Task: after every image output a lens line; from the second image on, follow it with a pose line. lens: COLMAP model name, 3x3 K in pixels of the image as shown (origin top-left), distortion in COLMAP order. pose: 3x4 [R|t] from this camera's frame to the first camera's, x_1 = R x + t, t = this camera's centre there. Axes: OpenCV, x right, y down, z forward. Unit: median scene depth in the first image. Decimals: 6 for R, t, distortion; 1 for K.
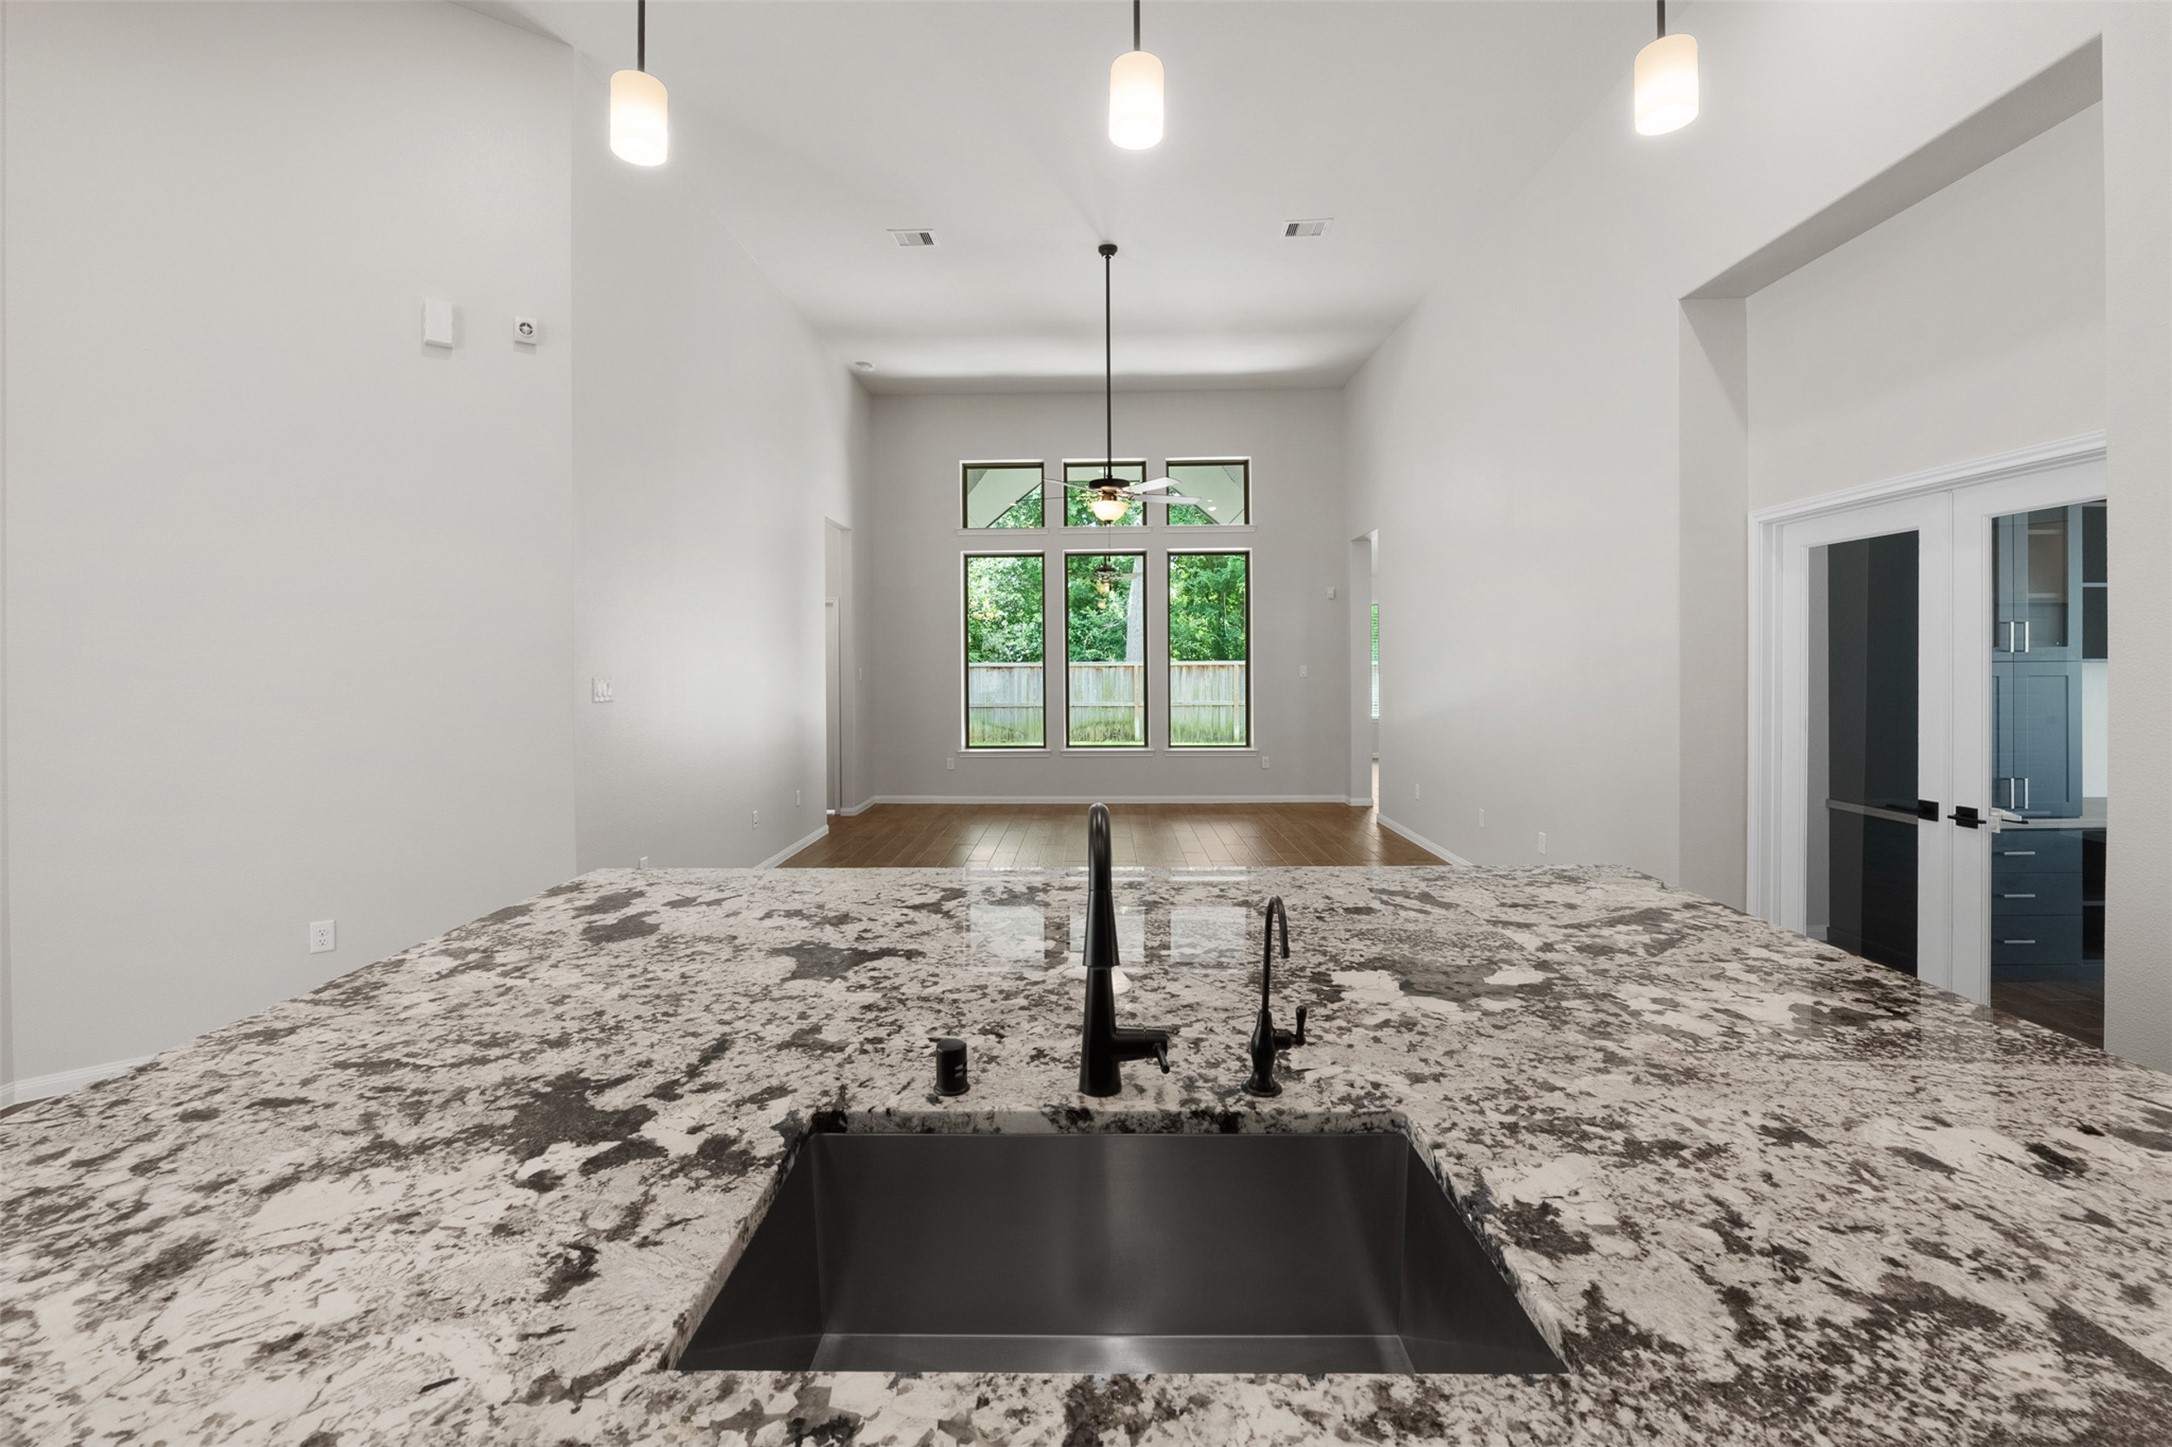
lens RADIAL K [[900.3, 0, 1086.7], [0, 900.3, 679.0], [0, 0, 1]] dist [-0.001361, -0.000179]
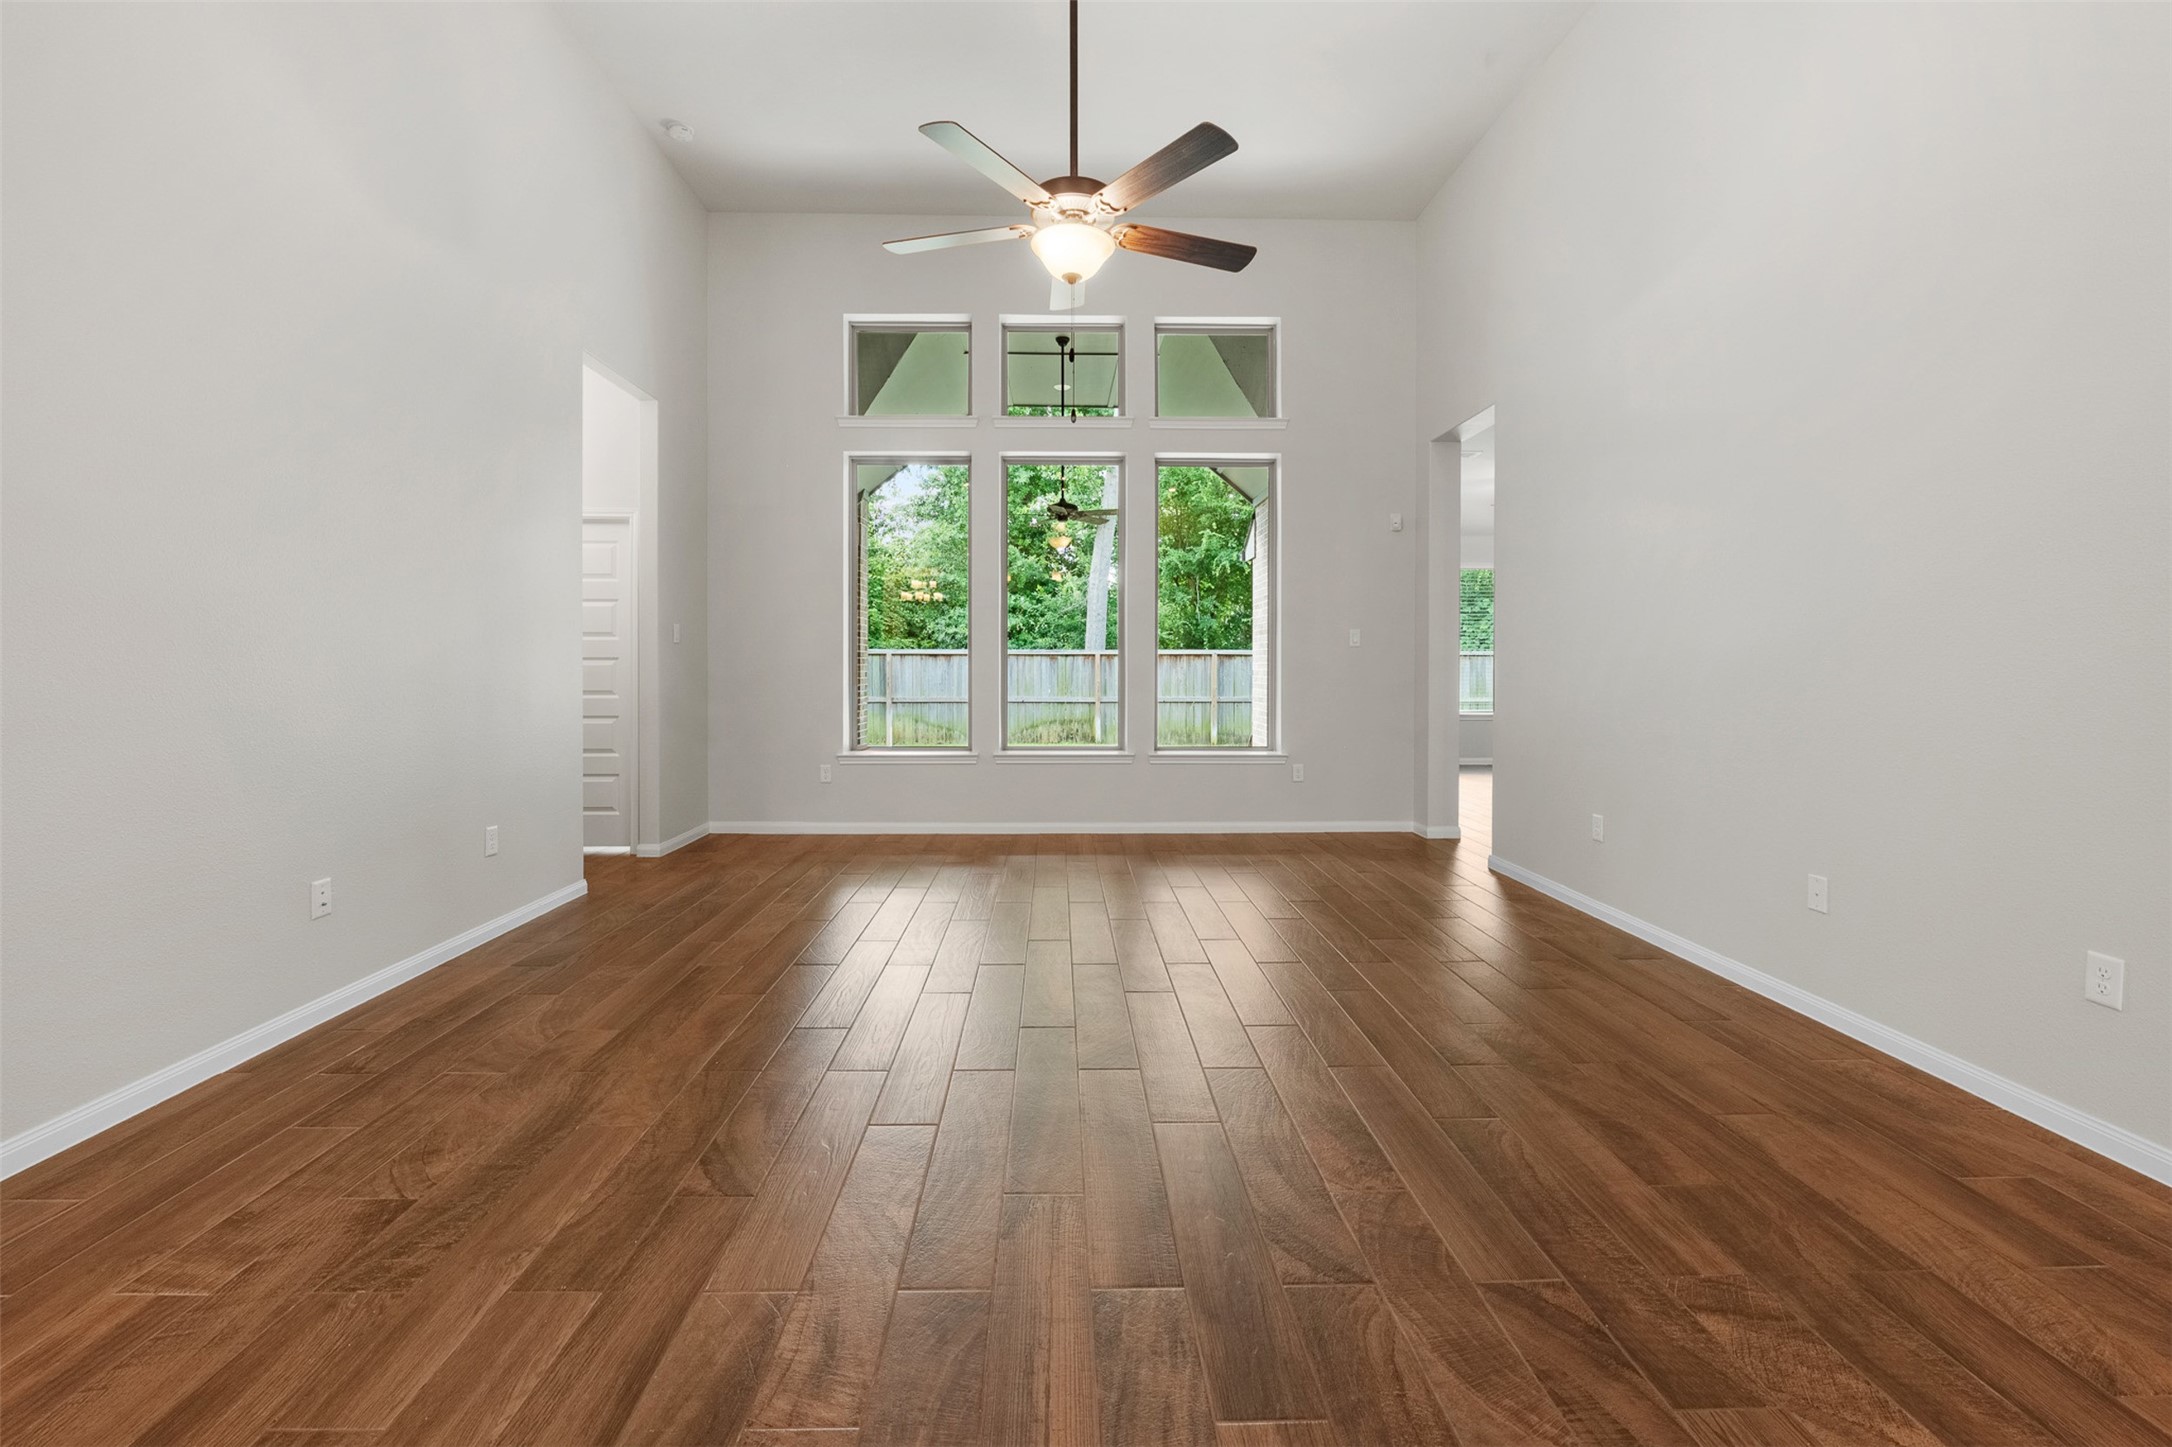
lens RADIAL K [[900.3, 0, 1086.7], [0, 900.3, 679.0], [0, 0, 1]] dist [-0.001361, -0.000179]
pose [[0.998740, 0.007294, 0.049647, 0.004123], [-0.007070, 0.999964, -0.004677, 0.017491], [-0.049679, 0.004320, 0.998756, 0.218053]]
